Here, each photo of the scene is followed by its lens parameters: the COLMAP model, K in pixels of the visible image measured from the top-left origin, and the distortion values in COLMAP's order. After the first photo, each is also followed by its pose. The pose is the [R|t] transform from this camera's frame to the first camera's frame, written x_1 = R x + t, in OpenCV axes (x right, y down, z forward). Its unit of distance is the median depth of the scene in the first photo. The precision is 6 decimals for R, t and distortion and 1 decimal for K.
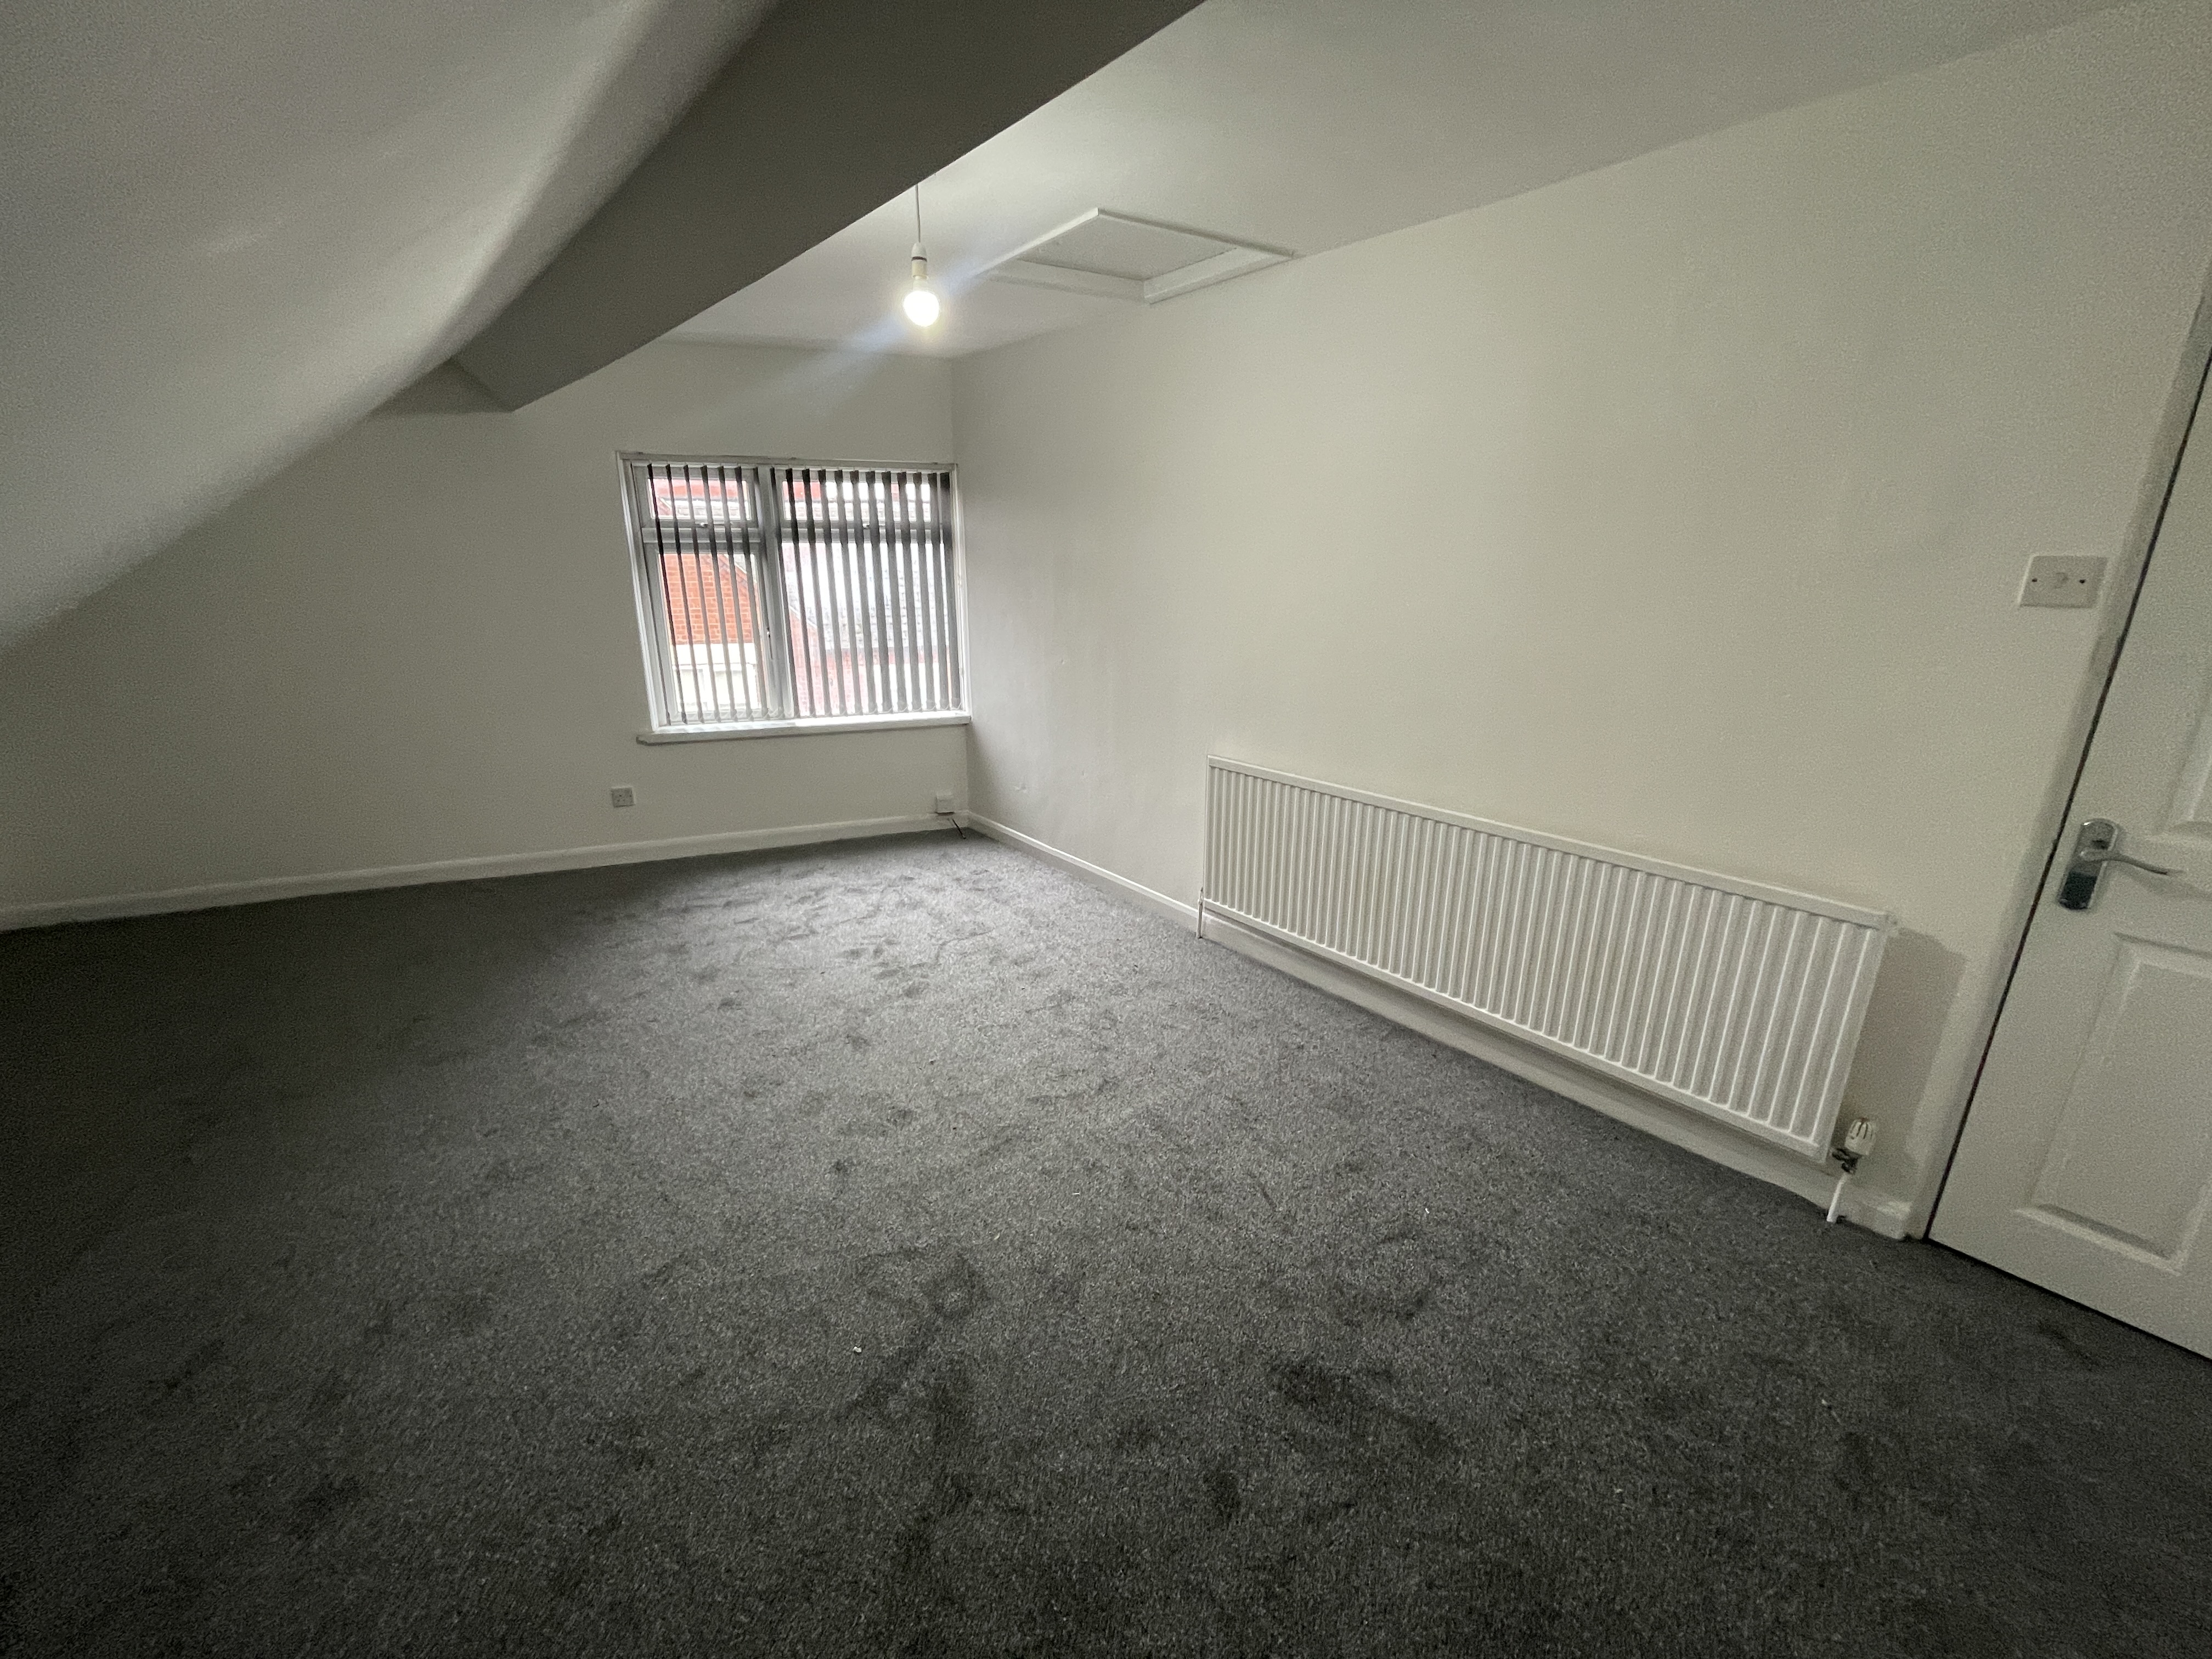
lens RADIAL K [[876.5, 0, 1106.0], [0, 876.5, 829.5], [0, 0, 1]] dist [-0.007317, -0.000151]
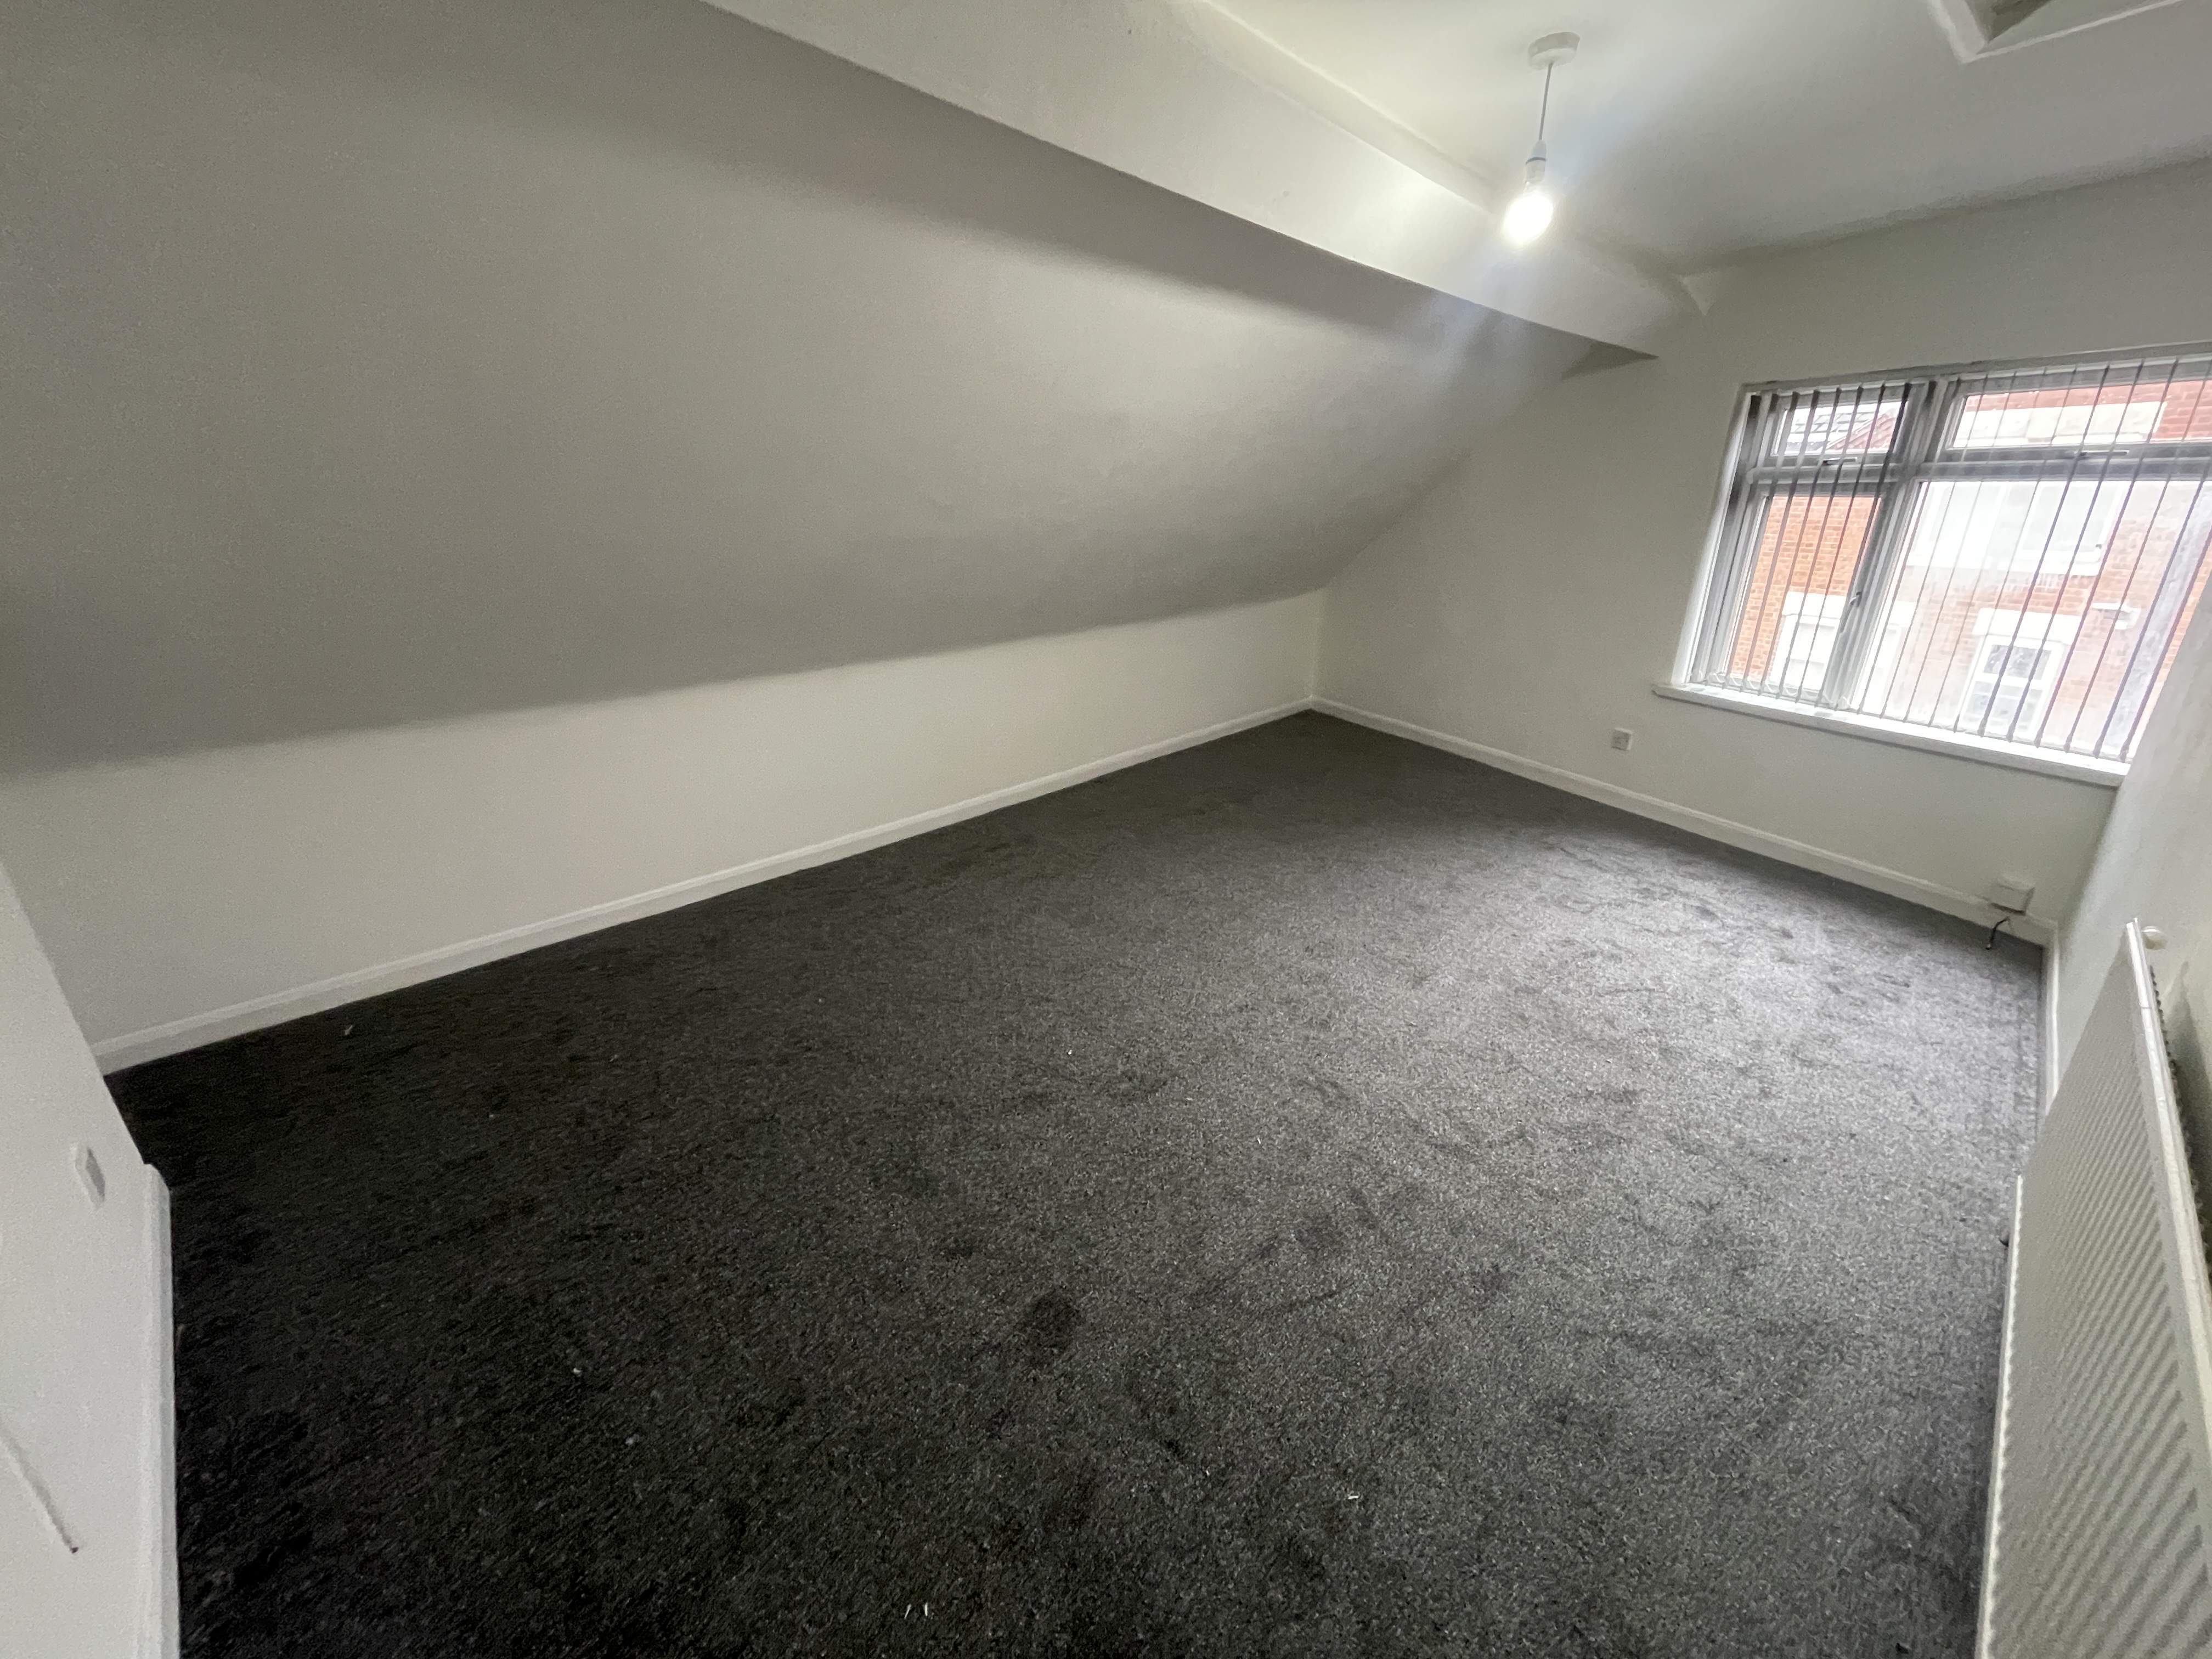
lens RADIAL K [[876.5, 0, 1106.0], [0, 876.5, 829.5], [0, 0, 1]] dist [-0.007317, -0.000151]
pose [[0.084942, 0.352718, -0.931866, 0.393422], [-0.291220, 0.903196, 0.315321, -0.092439], [0.952878, 0.244594, 0.179438, 0.281377]]
